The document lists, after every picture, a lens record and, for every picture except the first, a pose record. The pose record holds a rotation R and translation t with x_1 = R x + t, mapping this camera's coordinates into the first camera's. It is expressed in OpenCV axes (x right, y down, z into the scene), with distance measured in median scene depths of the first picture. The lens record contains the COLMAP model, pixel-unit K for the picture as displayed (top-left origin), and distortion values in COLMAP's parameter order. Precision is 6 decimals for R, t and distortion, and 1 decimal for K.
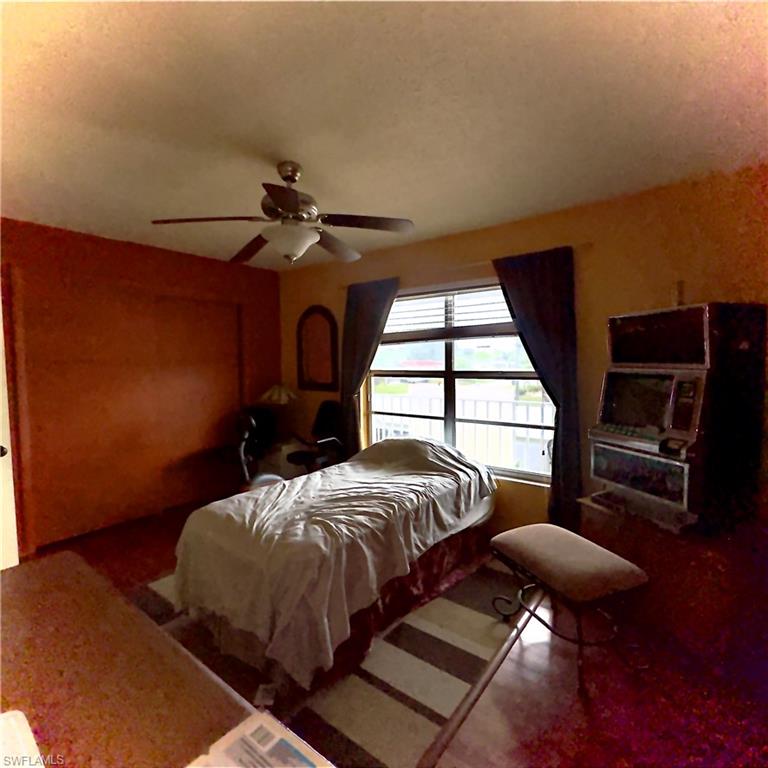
lens RADIAL K [[410.6, 0, 384.0], [0, 410.6, 384.0], [0, 0, 1]] dist [0.001799, 0.000160]
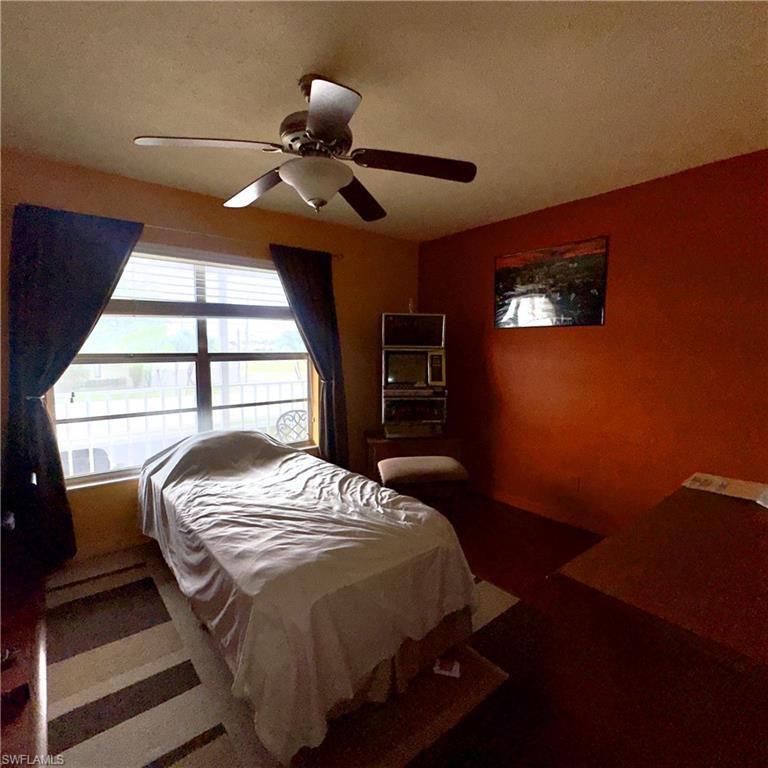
lens RADIAL K [[410.6, 0, 384.0], [0, 410.6, 384.0], [0, 0, 1]] dist [0.001799, 0.000160]
pose [[0.219510, -0.075907, 0.972653, -0.610398], [0.048625, 0.996581, 0.066800, -0.006387], [-0.974398, 0.032632, 0.222450, 0.443459]]
